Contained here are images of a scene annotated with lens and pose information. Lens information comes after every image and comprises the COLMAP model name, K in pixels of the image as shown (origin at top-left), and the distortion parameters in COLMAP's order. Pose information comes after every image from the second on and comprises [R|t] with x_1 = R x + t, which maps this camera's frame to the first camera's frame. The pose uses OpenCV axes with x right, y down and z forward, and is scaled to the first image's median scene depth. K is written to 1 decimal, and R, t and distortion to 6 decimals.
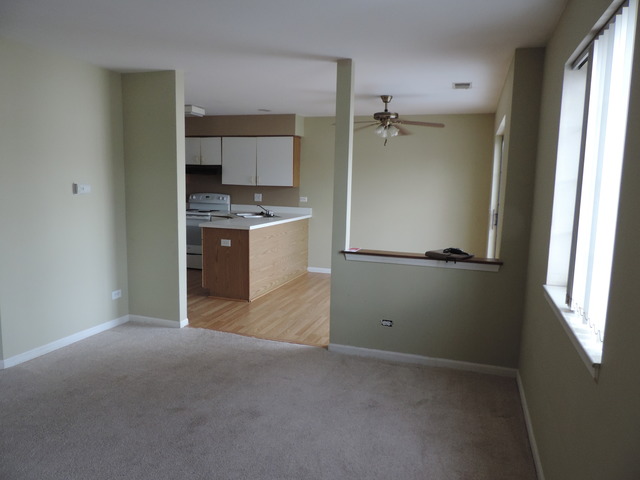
lens RADIAL K [[459.4, 0, 320.0], [0, 459.4, 240.0], [0, 0, 1]] dist [-0.010017, -0.005291]
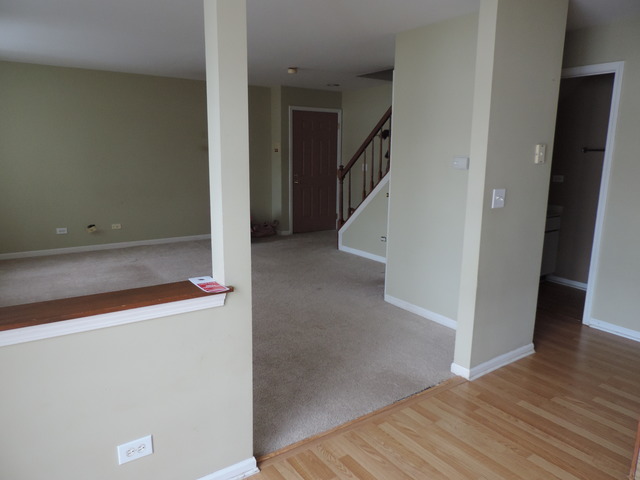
lens RADIAL K [[459.4, 0, 320.0], [0, 459.4, 240.0], [0, 0, 1]] dist [-0.010017, -0.005291]
pose [[-0.599842, 0.120501, -0.790993, 0.326357], [-0.131626, 0.960264, 0.246105, -0.136529], [0.789218, 0.251740, -0.560145, 1.180084]]
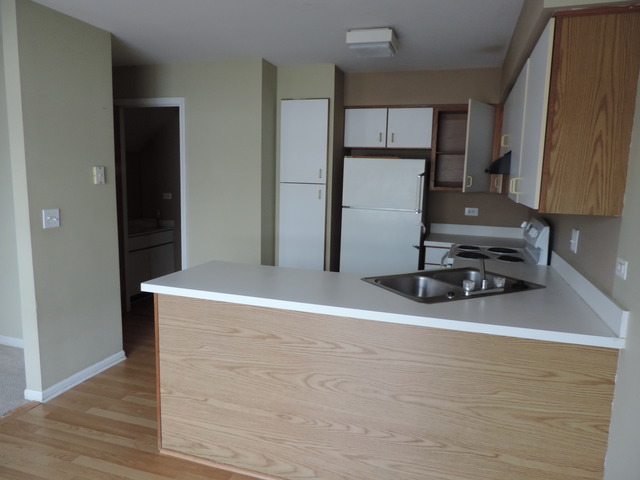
lens RADIAL K [[459.4, 0, 320.0], [0, 459.4, 240.0], [0, 0, 1]] dist [-0.010017, -0.005291]
pose [[0.019055, 0.117190, -0.992927, 0.326188], [-0.160013, 0.980664, 0.112672, -0.171769], [0.986931, 0.156734, 0.037438, 1.358380]]
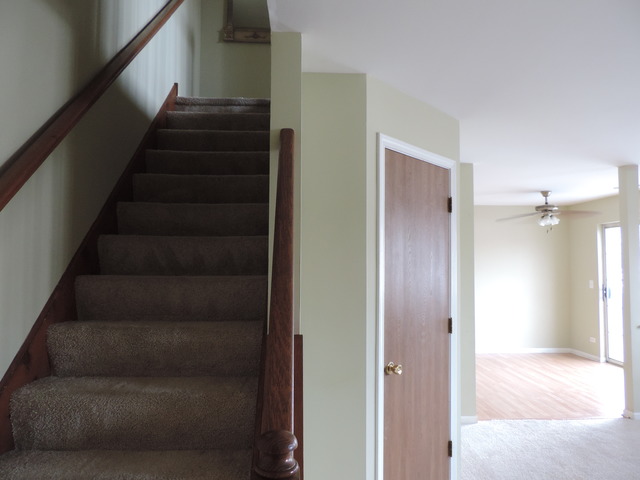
lens RADIAL K [[459.4, 0, 320.0], [0, 459.4, 240.0], [0, 0, 1]] dist [-0.010017, -0.005291]
pose [[0.930723, -0.005447, 0.365684, -0.955268], [0.068224, 0.984924, -0.158968, -0.052116], [-0.359305, 0.172904, 0.917063, 0.183175]]
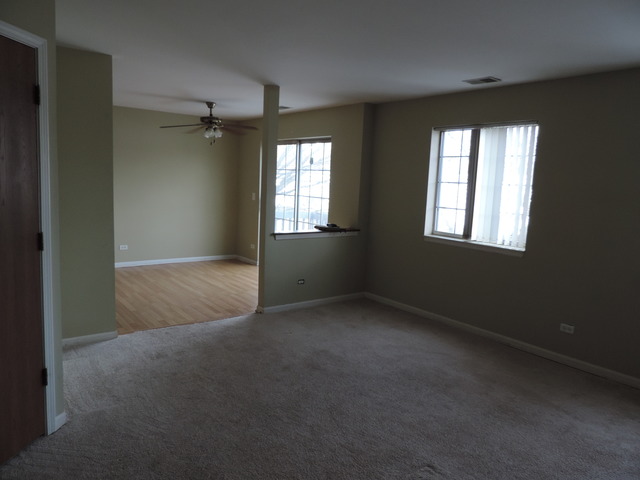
lens RADIAL K [[459.4, 0, 320.0], [0, 459.4, 240.0], [0, 0, 1]] dist [-0.010017, -0.005291]
pose [[0.553592, -0.109338, 0.825579, -0.819360], [0.078240, 0.993788, 0.079151, -0.043214], [-0.829105, 0.020776, 0.558707, 0.146456]]
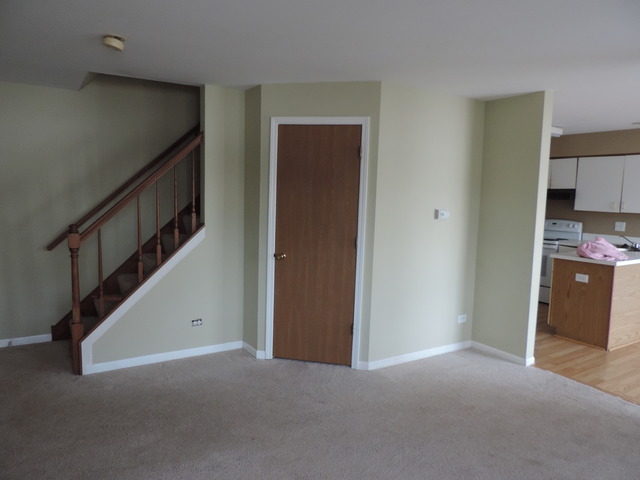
lens RADIAL K [[459.4, 0, 320.0], [0, 459.4, 240.0], [0, 0, 1]] dist [-0.010017, -0.005291]
pose [[0.779665, 0.058279, -0.623479, -0.067199], [-0.087697, 0.996009, -0.016564, -0.009589], [0.620026, 0.067592, 0.781664, 0.003829]]
